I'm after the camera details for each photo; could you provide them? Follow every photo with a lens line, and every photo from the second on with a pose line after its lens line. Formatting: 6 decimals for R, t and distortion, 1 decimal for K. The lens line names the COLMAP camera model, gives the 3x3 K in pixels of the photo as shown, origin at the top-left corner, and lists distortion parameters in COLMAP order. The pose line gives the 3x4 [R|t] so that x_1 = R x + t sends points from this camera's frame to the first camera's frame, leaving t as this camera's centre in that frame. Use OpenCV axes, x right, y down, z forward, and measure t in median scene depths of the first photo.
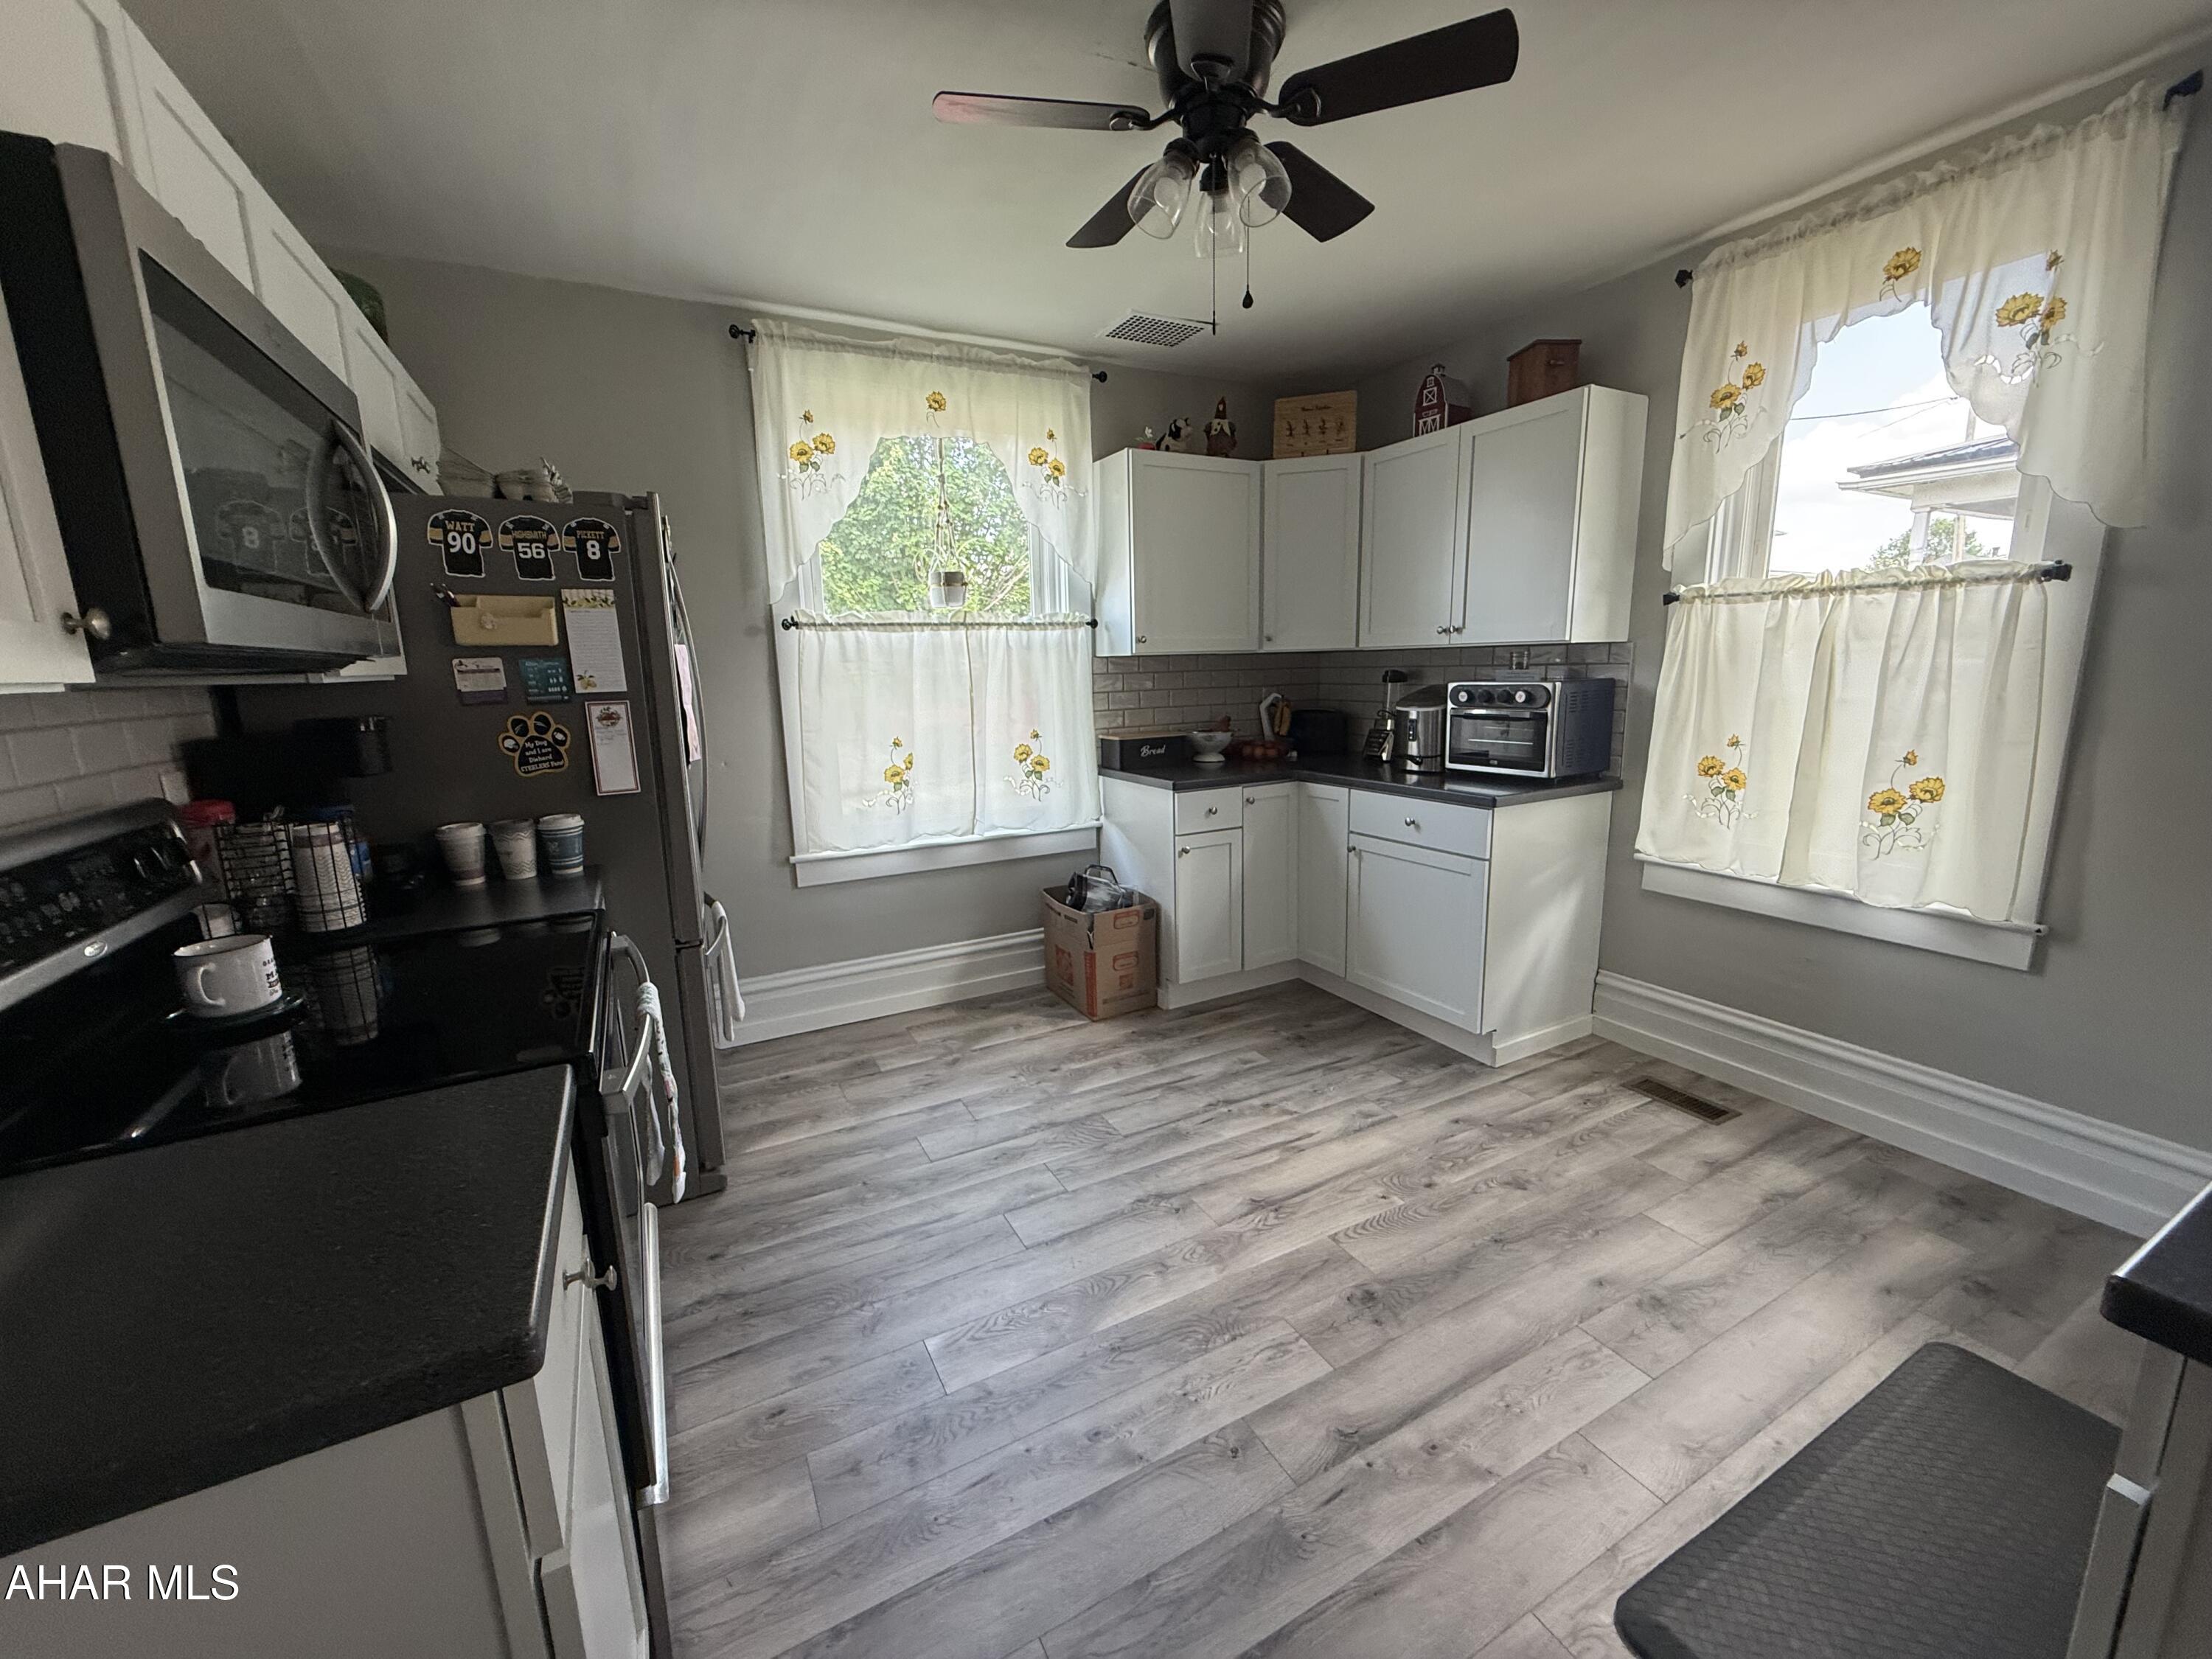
lens RADIAL K [[880.3, 0, 1110.1], [0, 880.3, 829.5], [0, 0, 1]] dist [-0.000488, 0.000606]
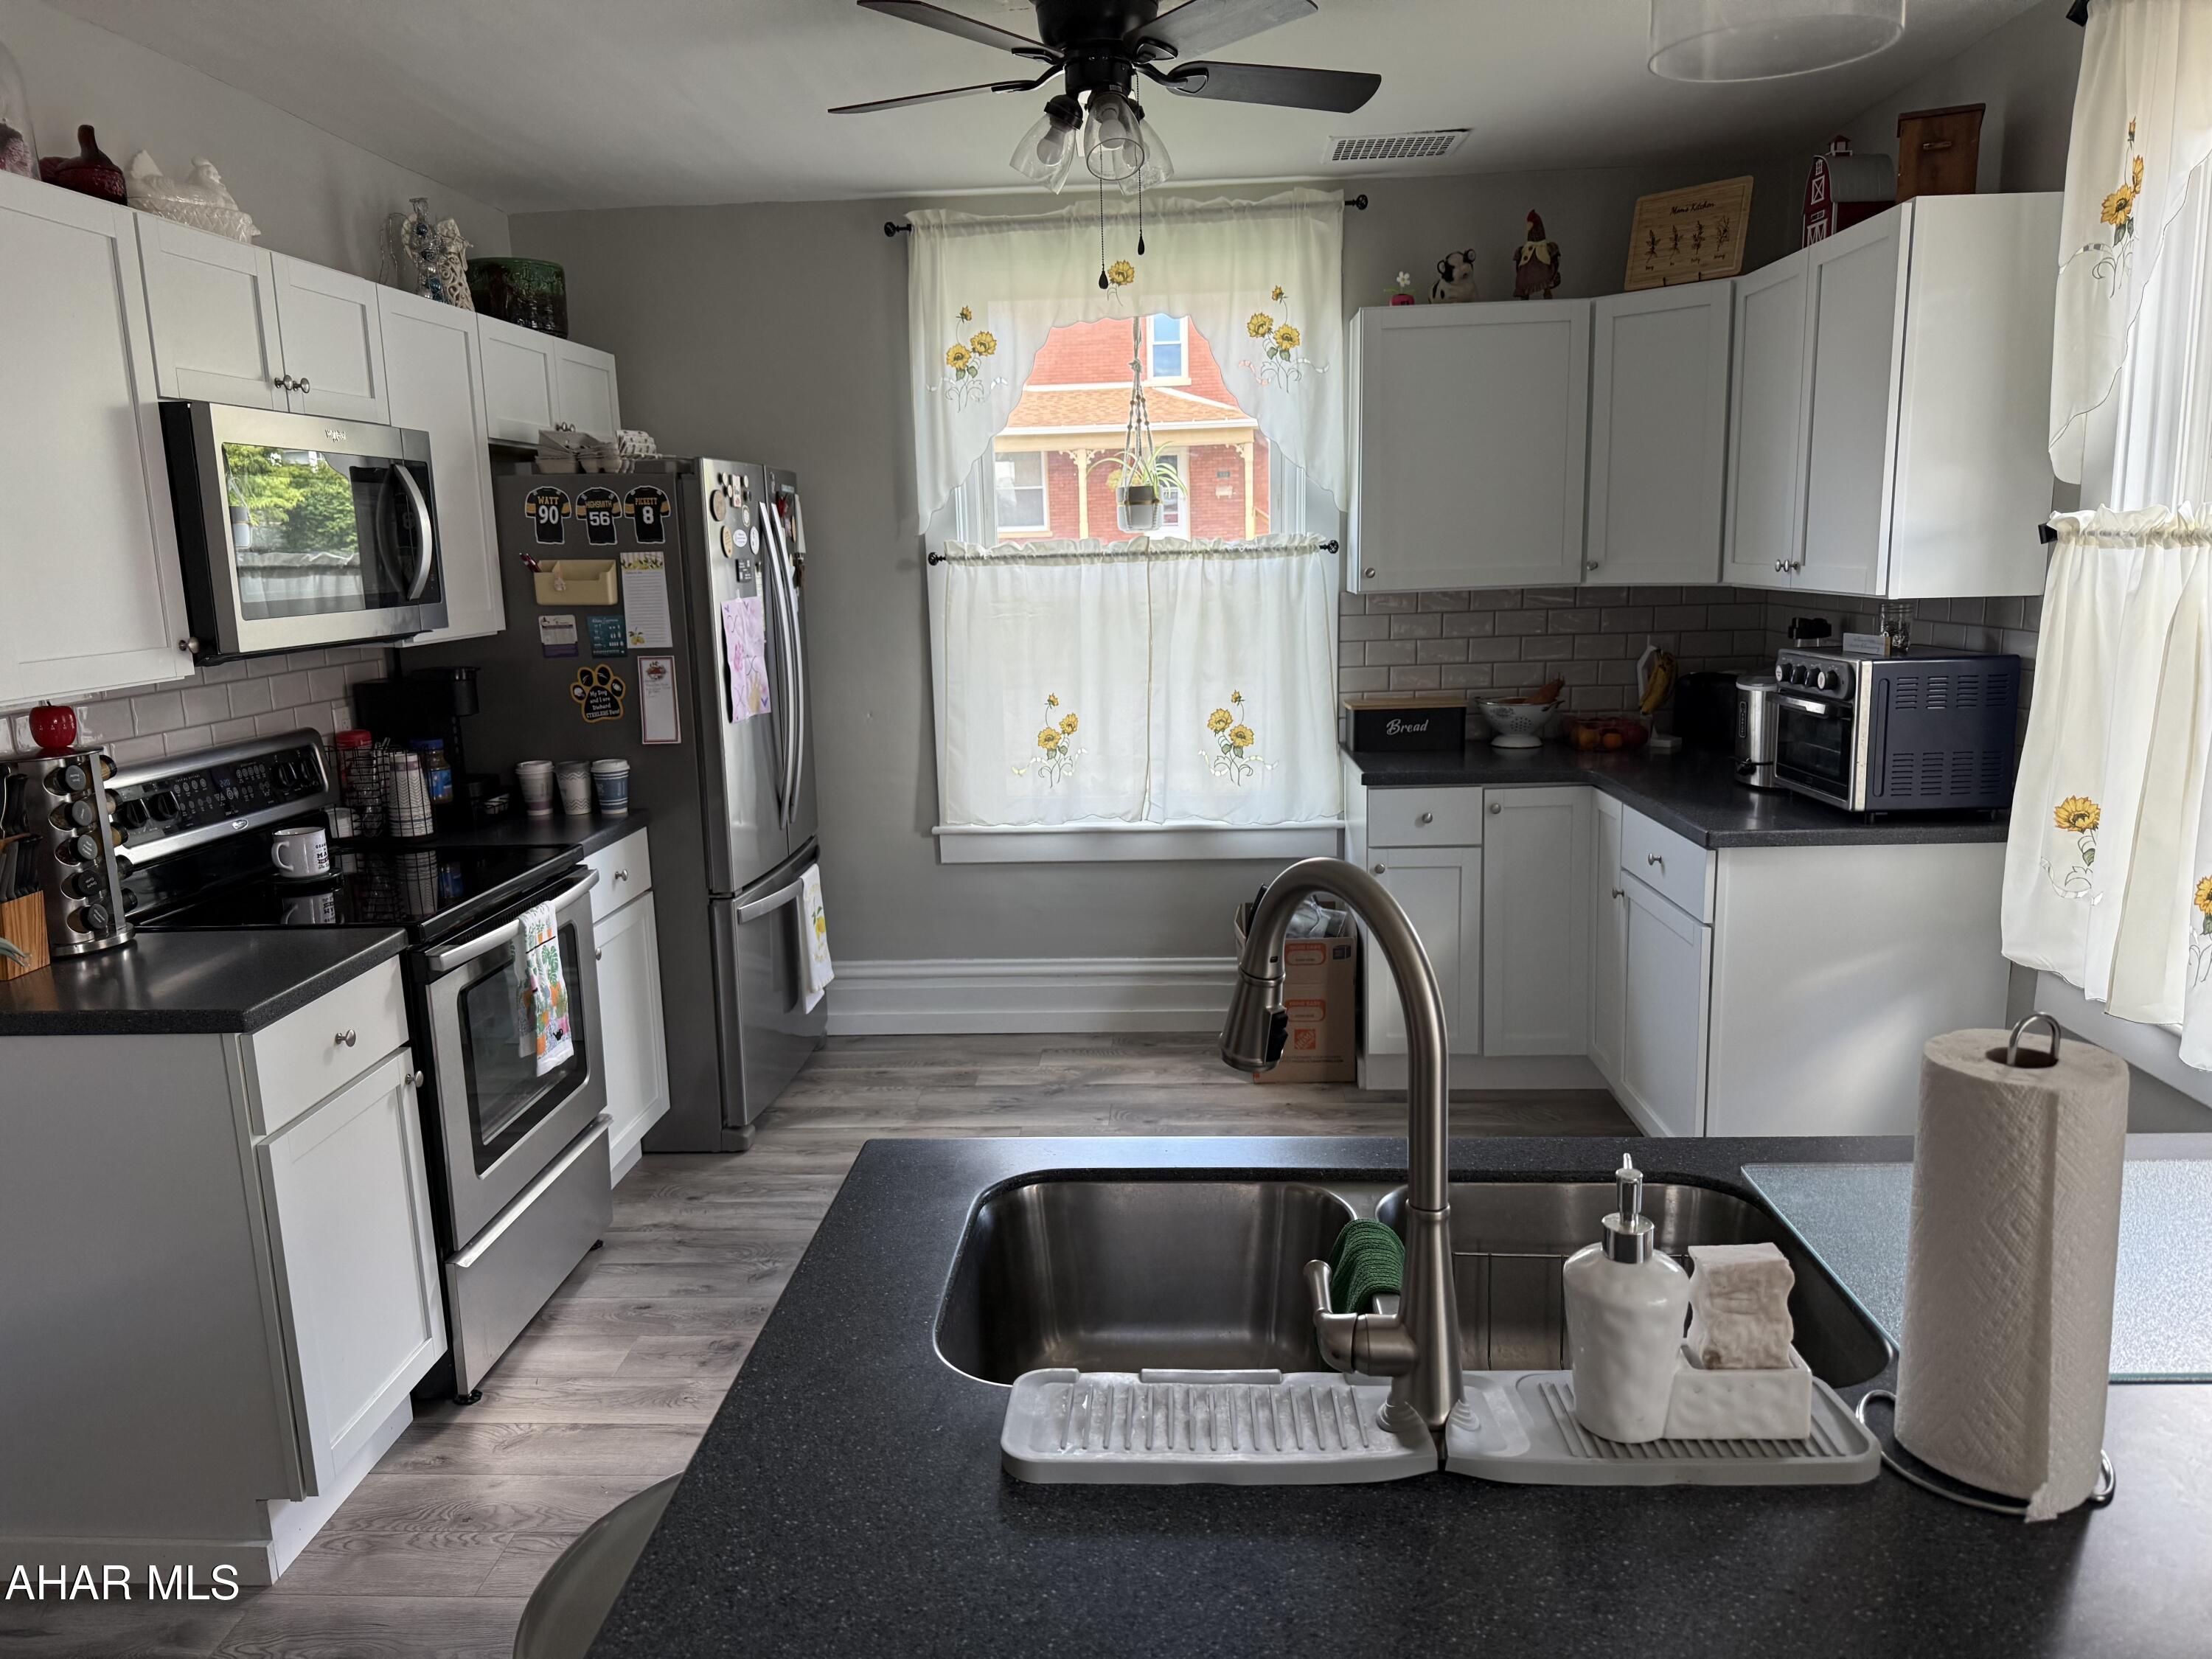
lens RADIAL K [[1536.1, 0, 1107.9], [0, 1536.1, 836.9], [0, 0, 1]] dist [0.128547, -0.224466]
pose [[0.856570, 0.096481, -0.506931, 0.562613], [-0.090482, 0.995228, 0.036526, -0.029852], [0.508036, 0.014581, 0.861212, -0.216055]]
